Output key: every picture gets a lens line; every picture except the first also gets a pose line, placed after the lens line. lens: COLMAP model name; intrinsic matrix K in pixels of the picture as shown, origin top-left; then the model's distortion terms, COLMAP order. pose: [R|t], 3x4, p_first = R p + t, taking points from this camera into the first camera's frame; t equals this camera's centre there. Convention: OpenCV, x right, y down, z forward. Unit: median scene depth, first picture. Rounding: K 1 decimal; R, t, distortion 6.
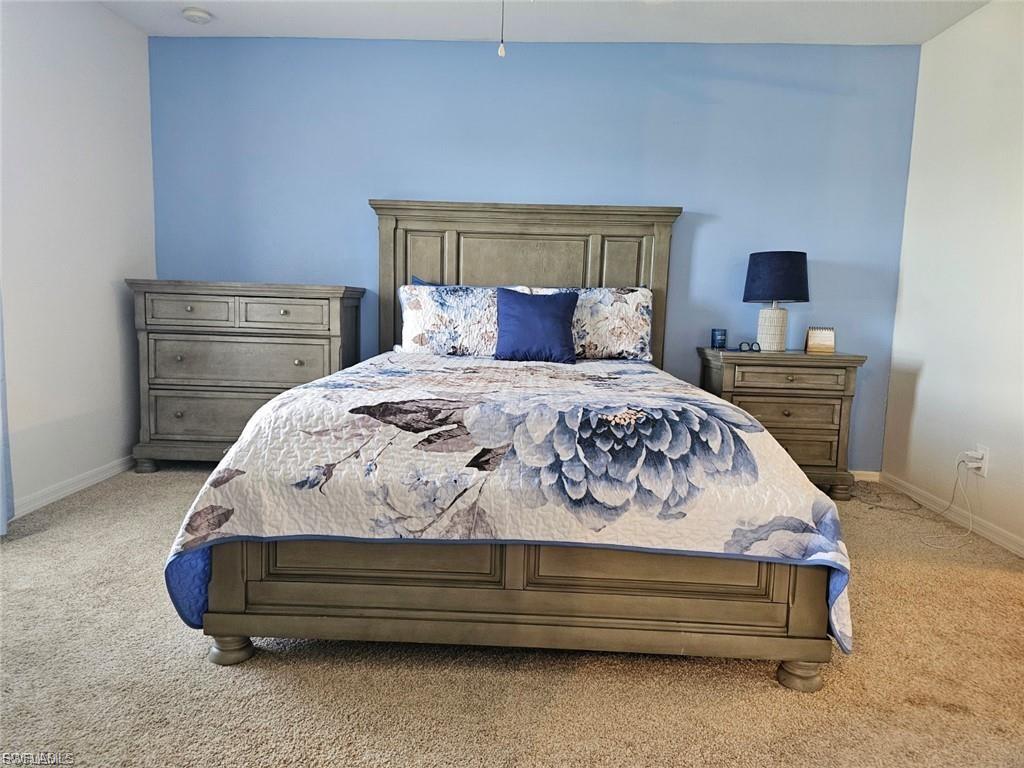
lens RADIAL K [[776.6, 0, 506.4], [0, 776.6, 386.4], [0, 0, 1]] dist [0.036161, -0.003776]
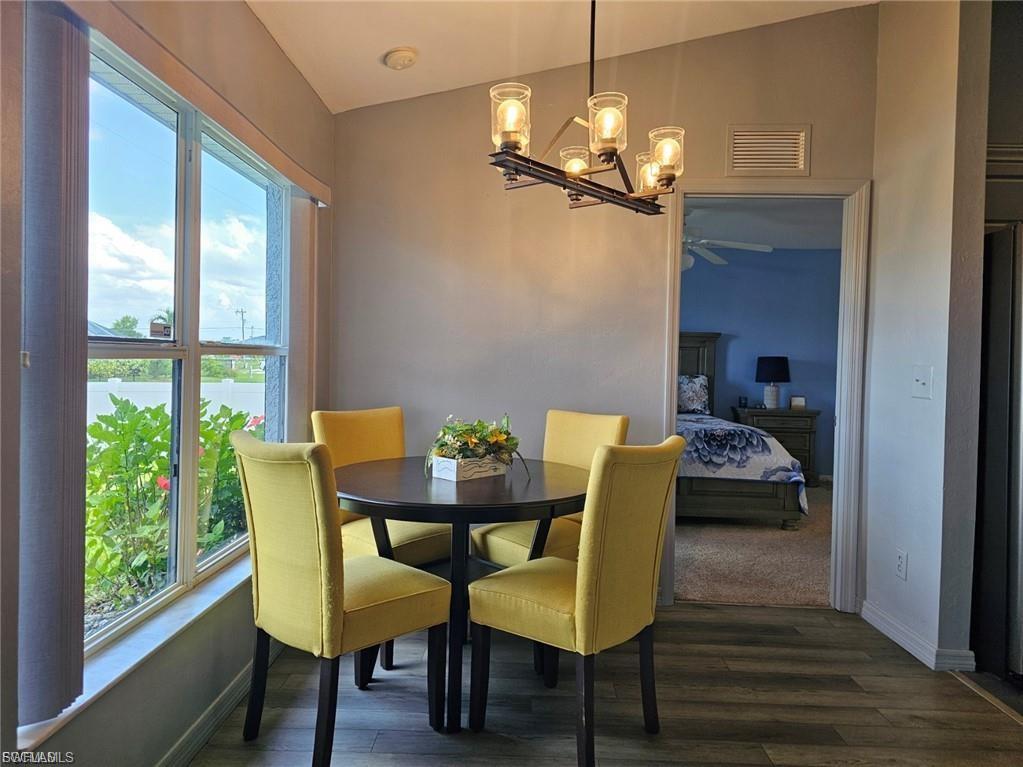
lens RADIAL K [[728.5, 0, 507.5], [0, 728.5, 376.9], [0, 0, 1]] dist [-0.002024, -0.014429]
pose [[0.999868, -0.009514, -0.013205, -0.549258], [0.008214, 0.995421, -0.095238, 0.082219], [0.014051, 0.095117, 0.995367, -1.531970]]
